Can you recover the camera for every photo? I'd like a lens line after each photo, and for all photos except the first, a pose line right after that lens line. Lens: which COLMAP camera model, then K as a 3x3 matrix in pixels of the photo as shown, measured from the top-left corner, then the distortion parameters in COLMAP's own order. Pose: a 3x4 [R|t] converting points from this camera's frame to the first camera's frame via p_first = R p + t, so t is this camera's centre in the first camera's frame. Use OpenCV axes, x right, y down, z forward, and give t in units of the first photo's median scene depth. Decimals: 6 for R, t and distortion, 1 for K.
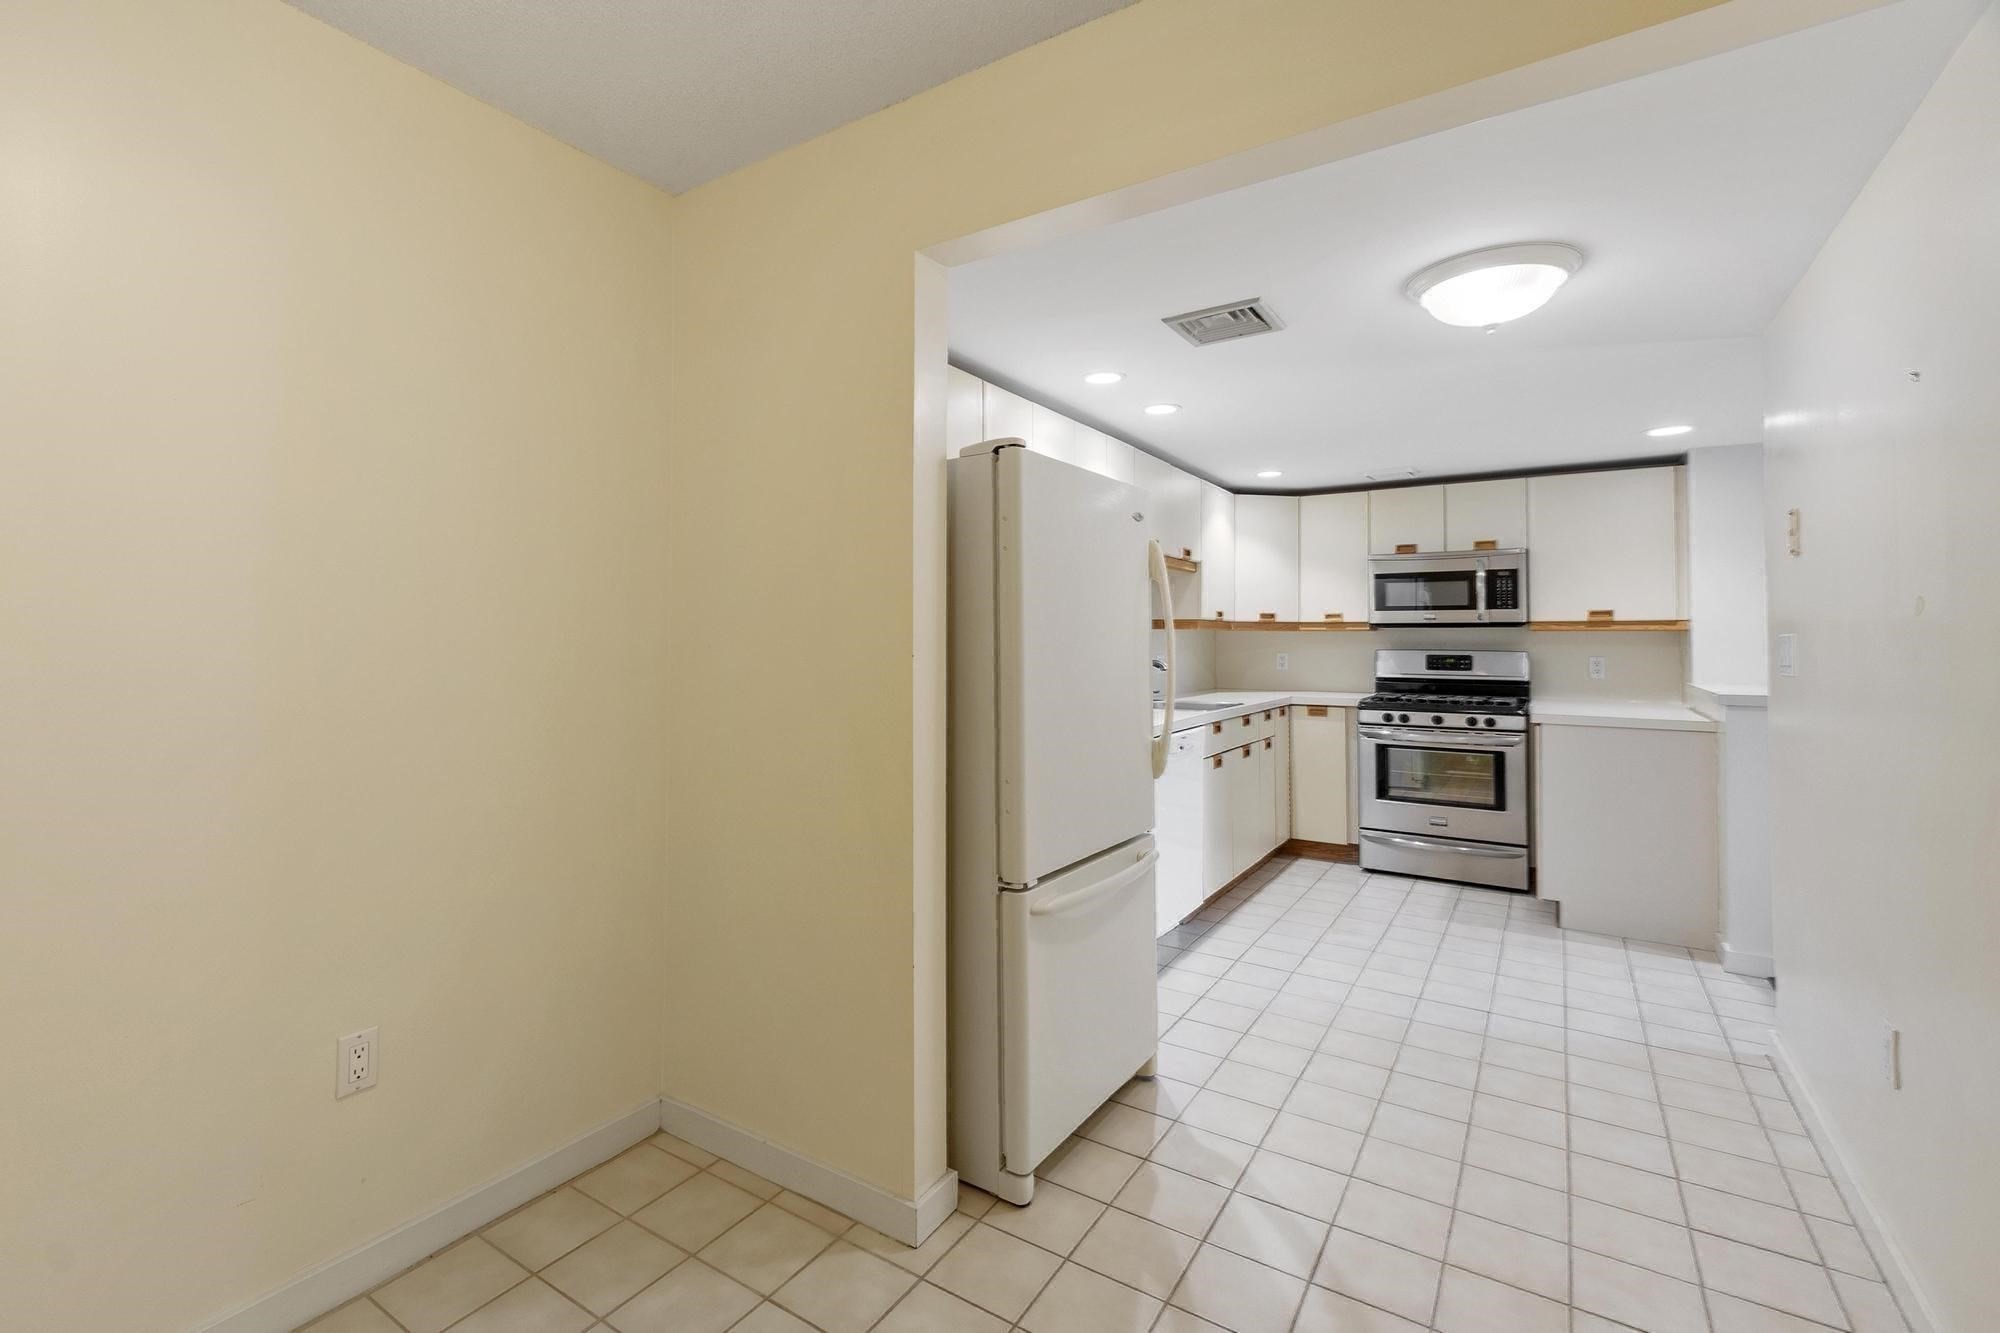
lens RADIAL K [[882.8, 0, 950.6], [0, 882.8, 641.1], [0, 0, 1]] dist [0.001690, -0.000037]
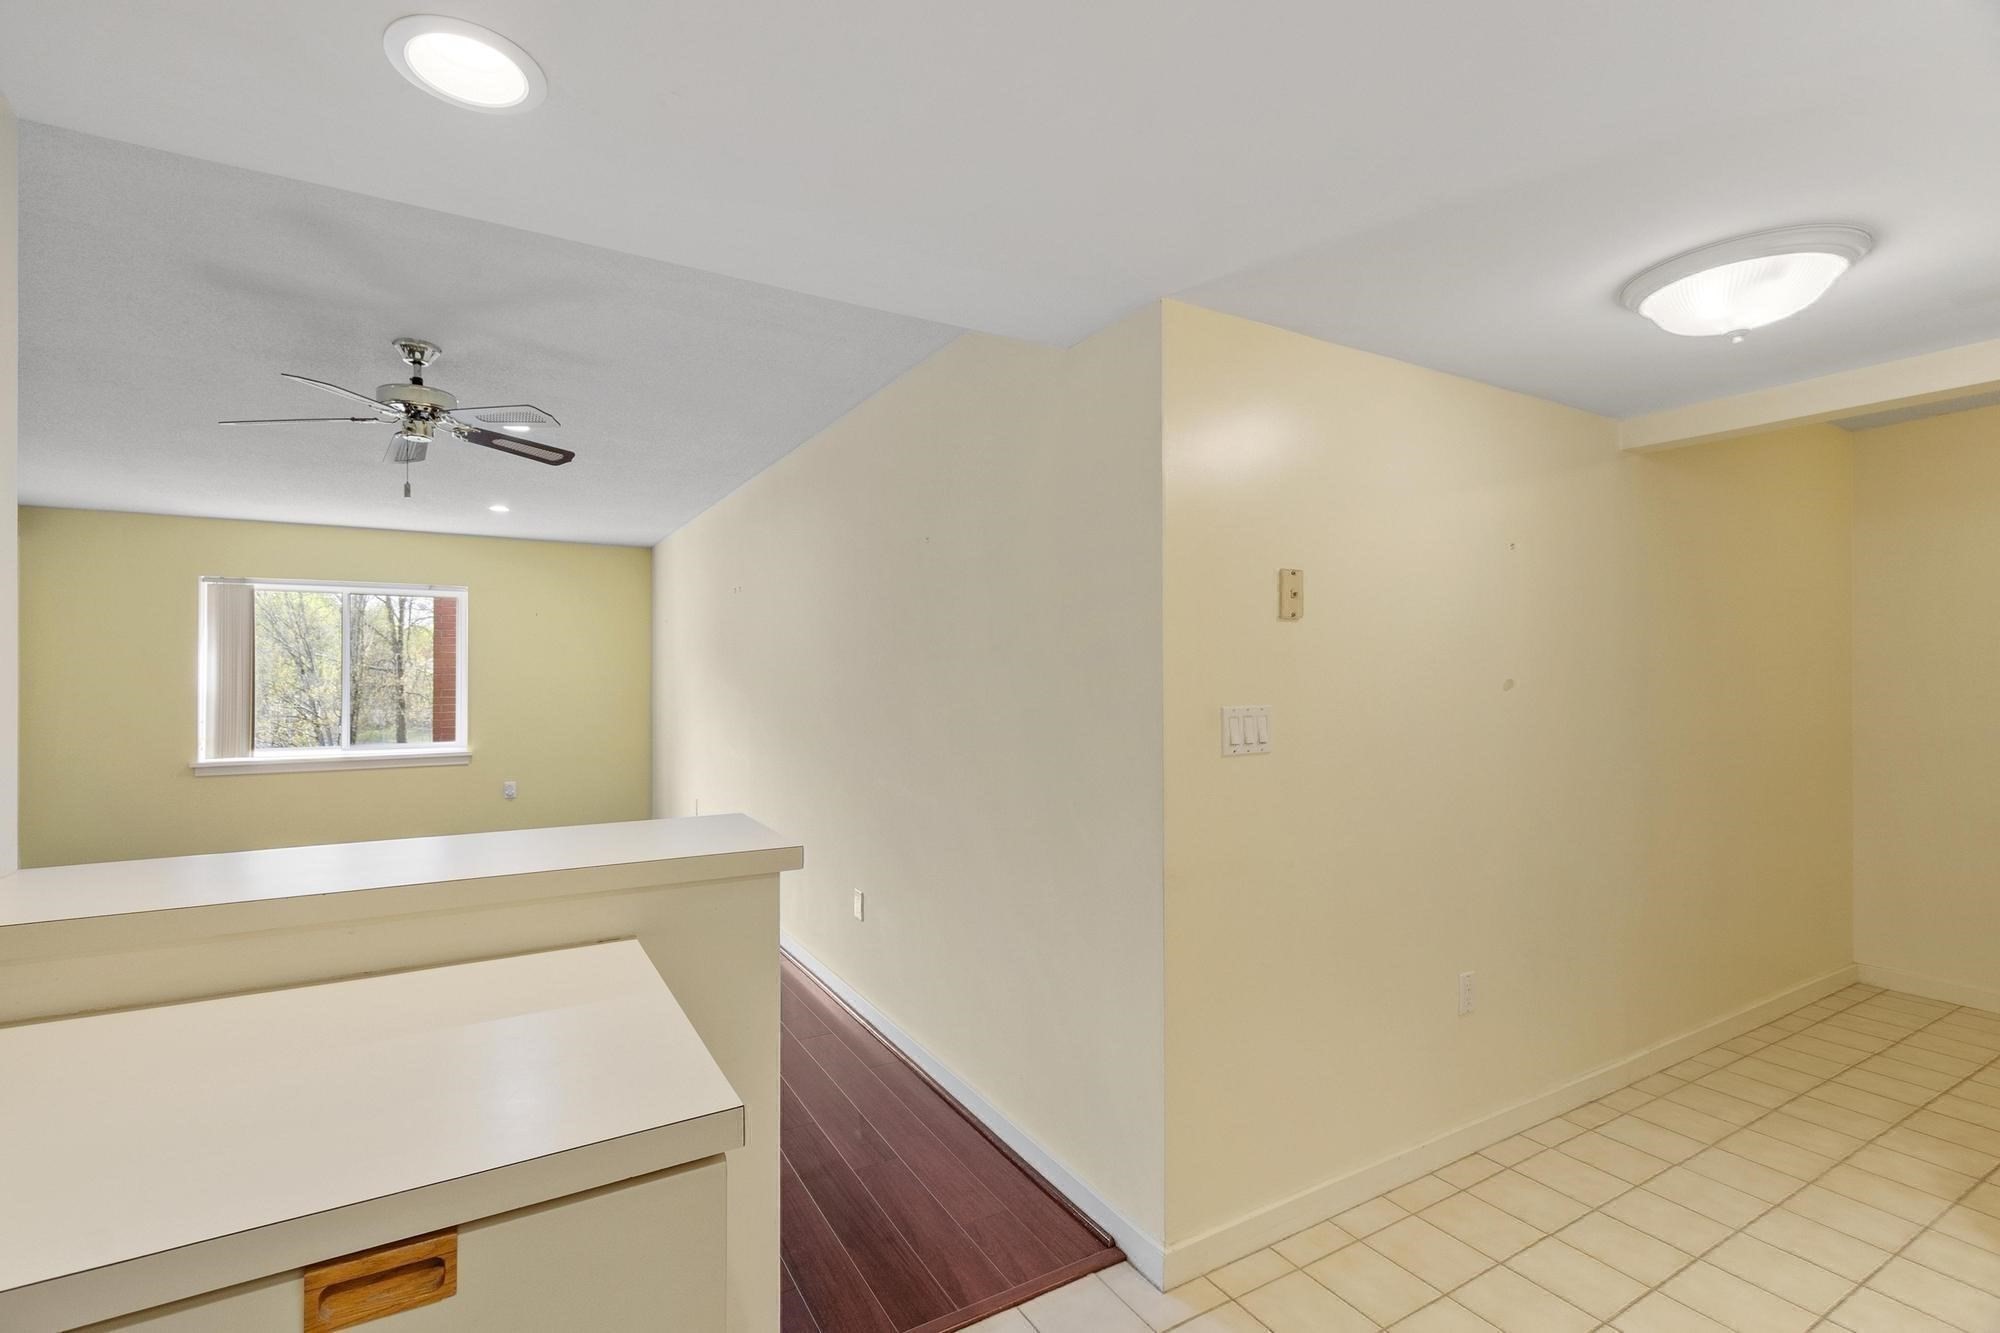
lens RADIAL K [[869.0, 0, 950.6], [0, 869.0, 666.1], [0, 0, 1]] dist [0.000347, -0.000041]
pose [[-0.888638, 0.004726, 0.458585, 0.616746], [0.003667, 0.999988, -0.003199, -0.034778], [-0.458595, -0.001161, -0.888645, 1.405839]]
